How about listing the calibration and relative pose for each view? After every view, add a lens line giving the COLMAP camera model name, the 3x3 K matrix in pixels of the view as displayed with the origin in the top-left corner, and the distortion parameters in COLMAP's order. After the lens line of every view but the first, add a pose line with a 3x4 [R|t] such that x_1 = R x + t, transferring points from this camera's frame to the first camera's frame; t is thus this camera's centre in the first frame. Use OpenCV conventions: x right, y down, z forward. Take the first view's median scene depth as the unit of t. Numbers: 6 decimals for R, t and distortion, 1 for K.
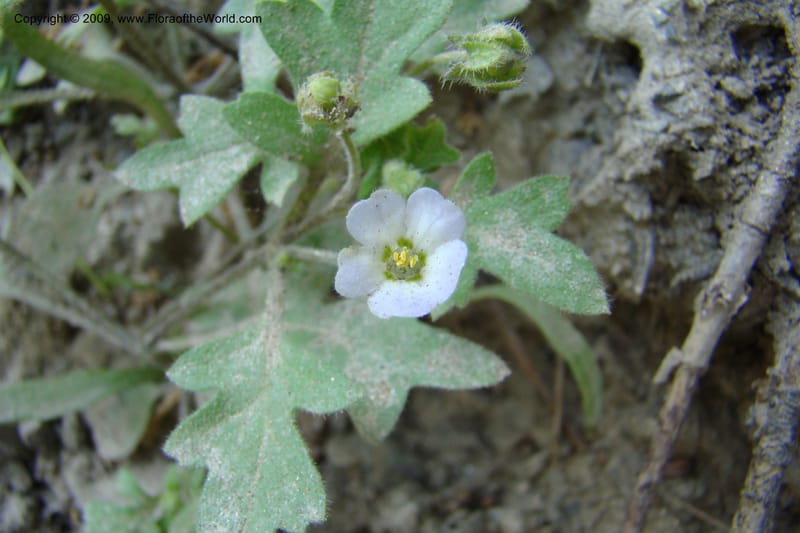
lens RADIAL K [[755.8, 0, 400.4], [0, 755.8, 282.3], [0, 0, 1]] dist [-0.193926, 0.021307]
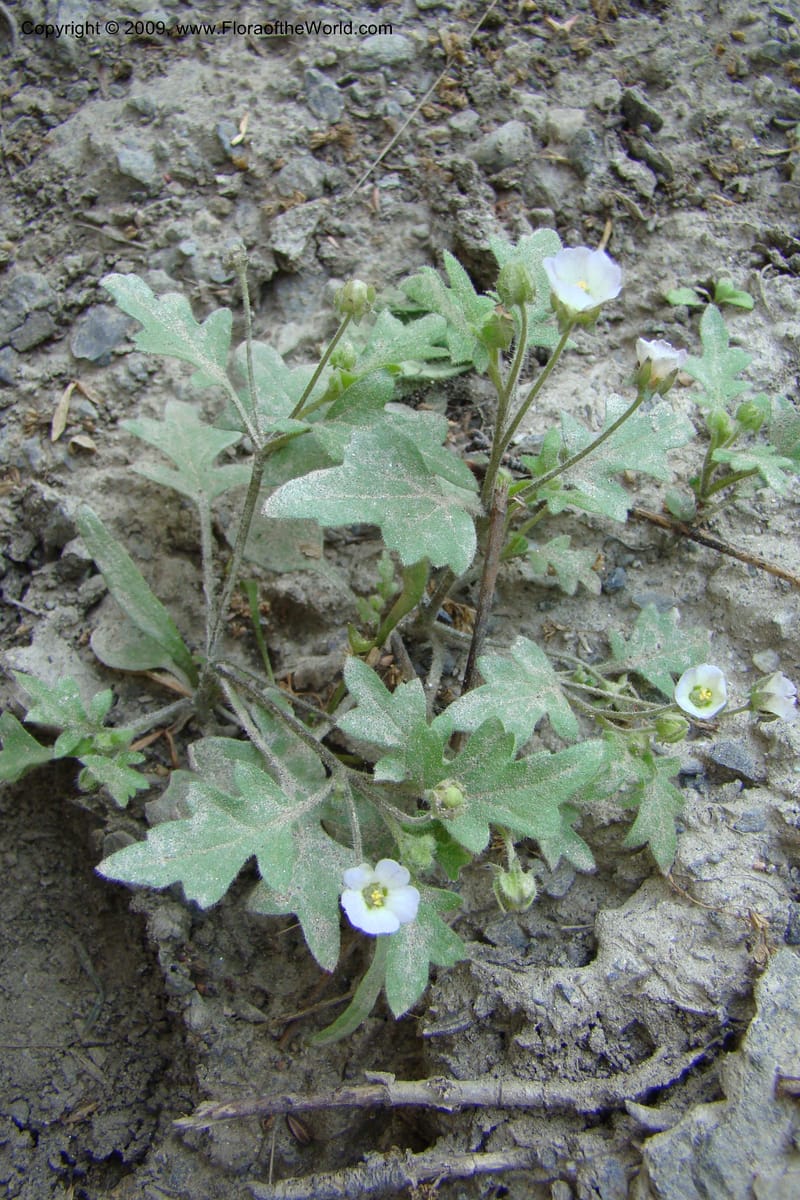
lens RADIAL K [[1199.2, 0, 400.0], [0, 1199.2, 600.0], [0, 0, 1]] dist [-0.206119, 0.137814]
pose [[0.397824, 0.916335, -0.045446, -0.319202], [-0.915662, 0.393455, -0.082194, -0.085270], [-0.057436, 0.074312, 0.995580, -1.176152]]
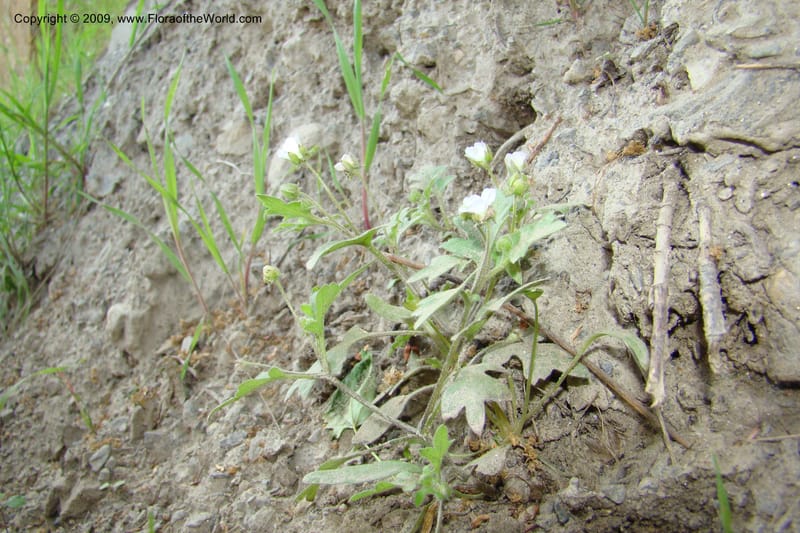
lens RADIAL K [[799.5, 0, 397.3], [0, 799.5, 255.0], [0, 0, 1]] dist [-0.206119, 0.137814]
pose [[0.908259, -0.306418, -0.284910, 0.397197], [-0.080692, 0.539877, -0.837867, 2.023275], [0.410554, 0.783990, 0.465623, -0.394842]]
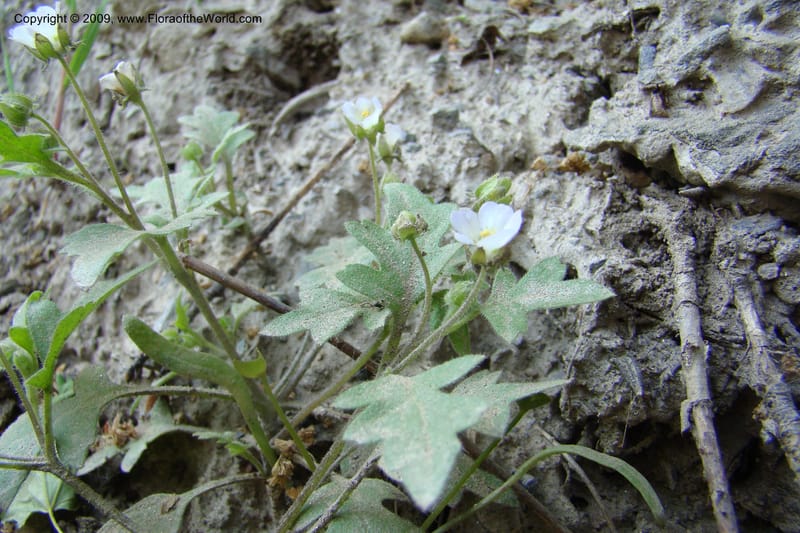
lens RADIAL K [[799.5, 0, 397.3], [0, 799.5, 255.0], [0, 0, 1]] dist [-0.206119, 0.137814]
pose [[0.969791, -0.137426, 0.201541, -0.388478], [0.243415, 0.599174, -0.762719, 0.914426], [-0.015941, 0.788736, 0.614525, -0.059061]]
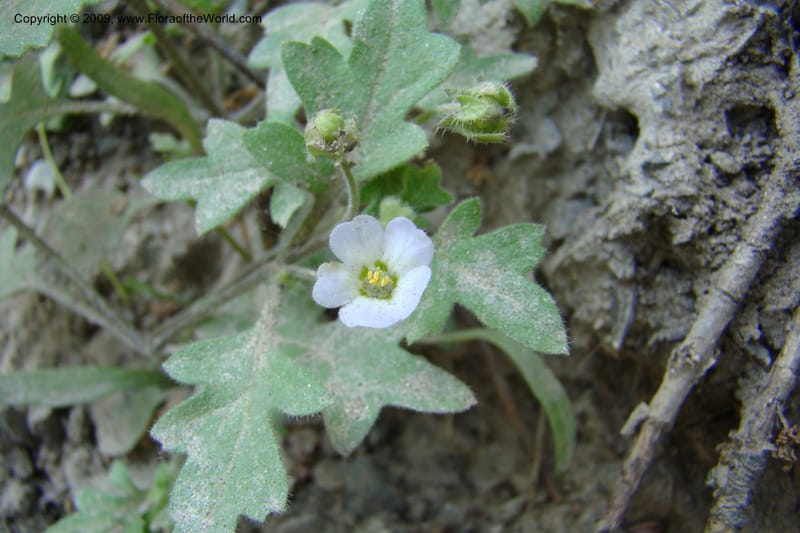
lens RADIAL K [[762.0, 0, 398.3], [0, 762.0, 282.2], [0, 0, 1]] dist [-0.187372, 0.002470]
pose [[0.992665, 0.109795, -0.050610, 0.064347], [-0.113128, 0.991215, -0.068518, 0.033057], [0.042642, 0.073741, 0.996365, -0.087228]]
